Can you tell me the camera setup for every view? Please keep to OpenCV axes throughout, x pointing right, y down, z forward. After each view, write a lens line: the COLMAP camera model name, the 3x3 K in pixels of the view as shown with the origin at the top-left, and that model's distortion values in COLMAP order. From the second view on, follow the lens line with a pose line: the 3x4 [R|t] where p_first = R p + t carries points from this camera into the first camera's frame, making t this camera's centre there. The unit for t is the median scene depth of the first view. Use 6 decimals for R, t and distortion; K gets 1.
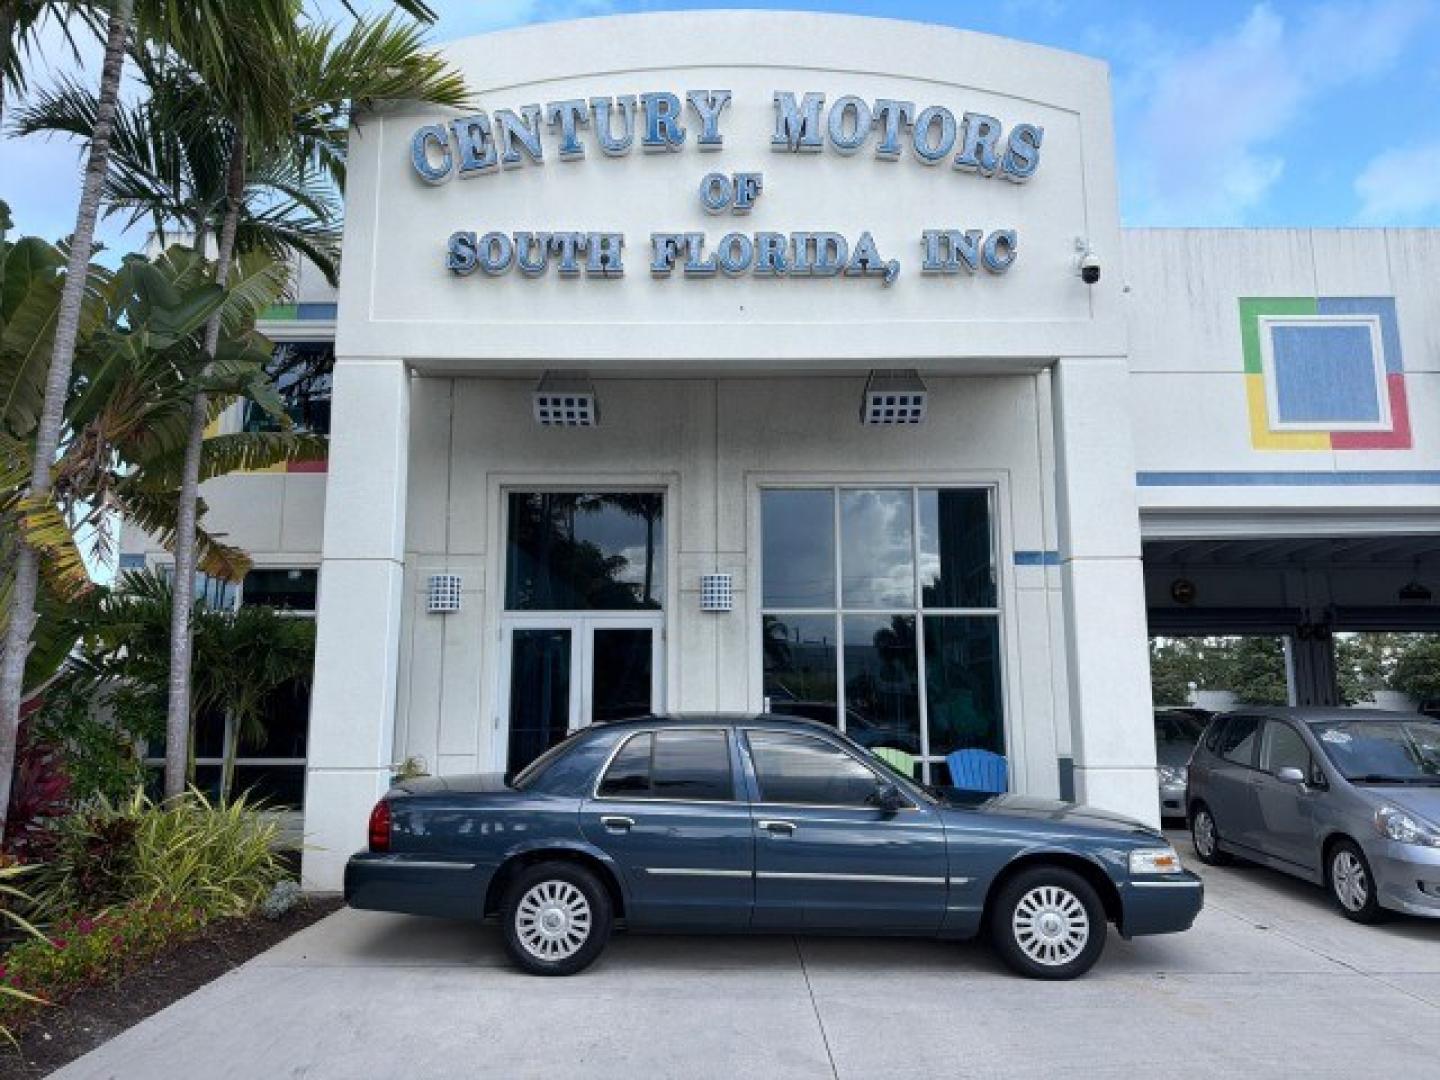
lens RADIAL K [[999.3, 0, 719.3], [0, 999.3, 547.1], [0, 0, 1]] dist [0.083290, -0.082523]
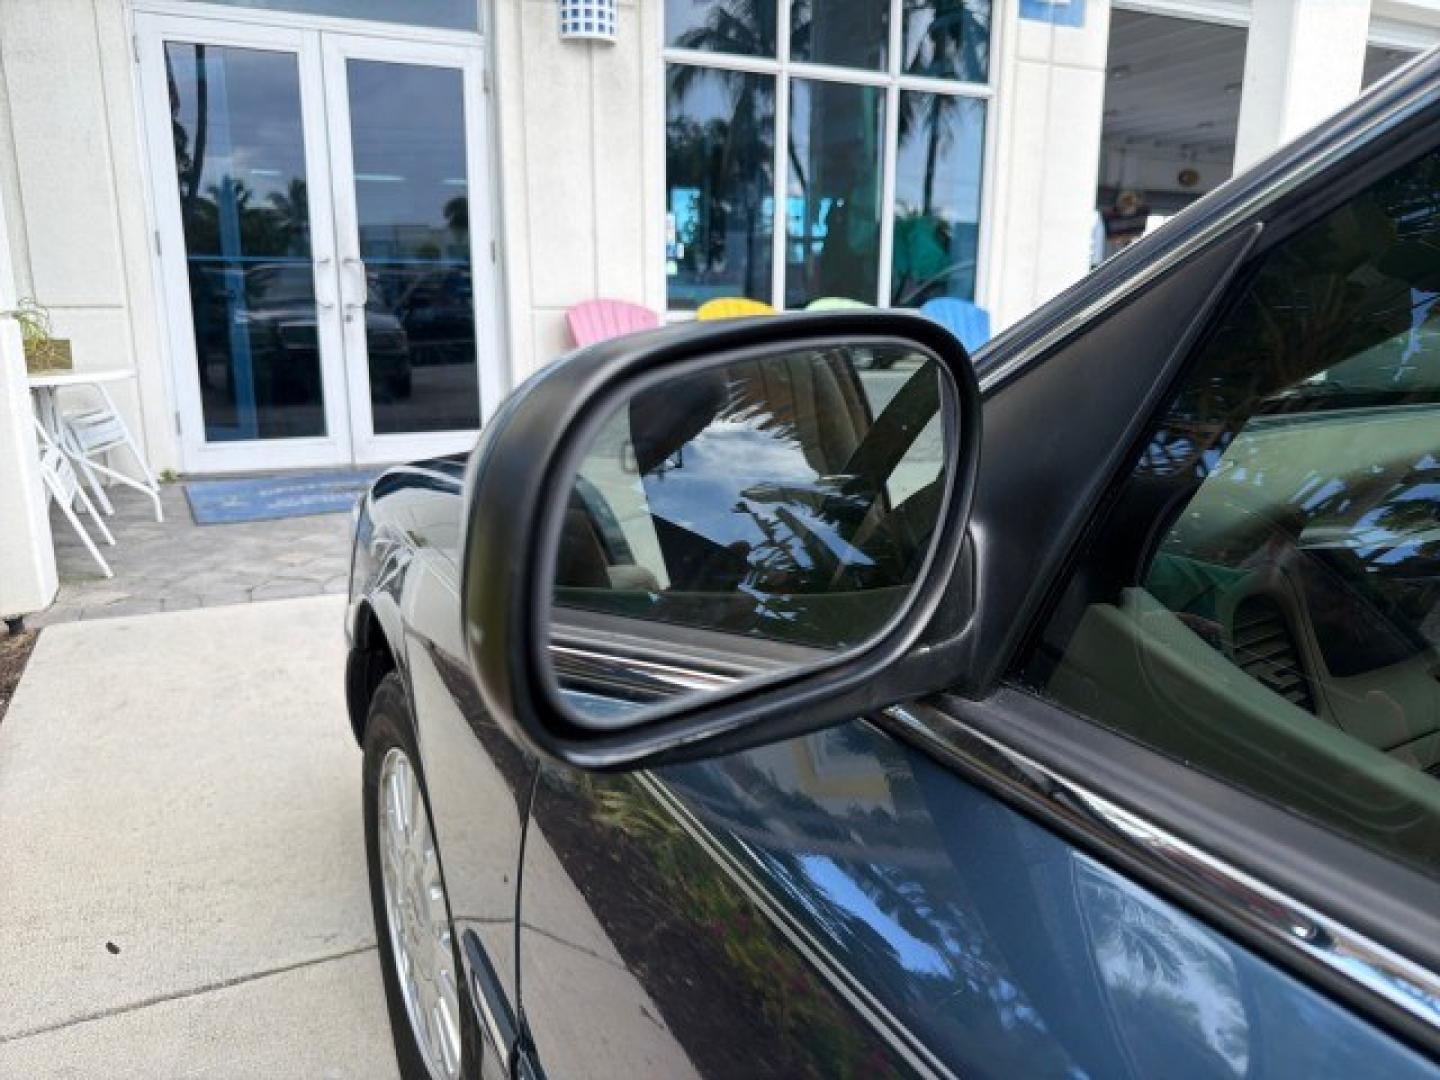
lens RADIAL K [[1030.3, 0, 721.4], [0, 1030.3, 536.0], [0, 0, 1]] dist [-0.008972, -0.003350]
pose [[0.895648, -0.095544, 0.434381, -0.209071], [-0.075841, 0.929542, 0.360833, 0.108160], [-0.438251, -0.356123, 0.825295, 0.427953]]
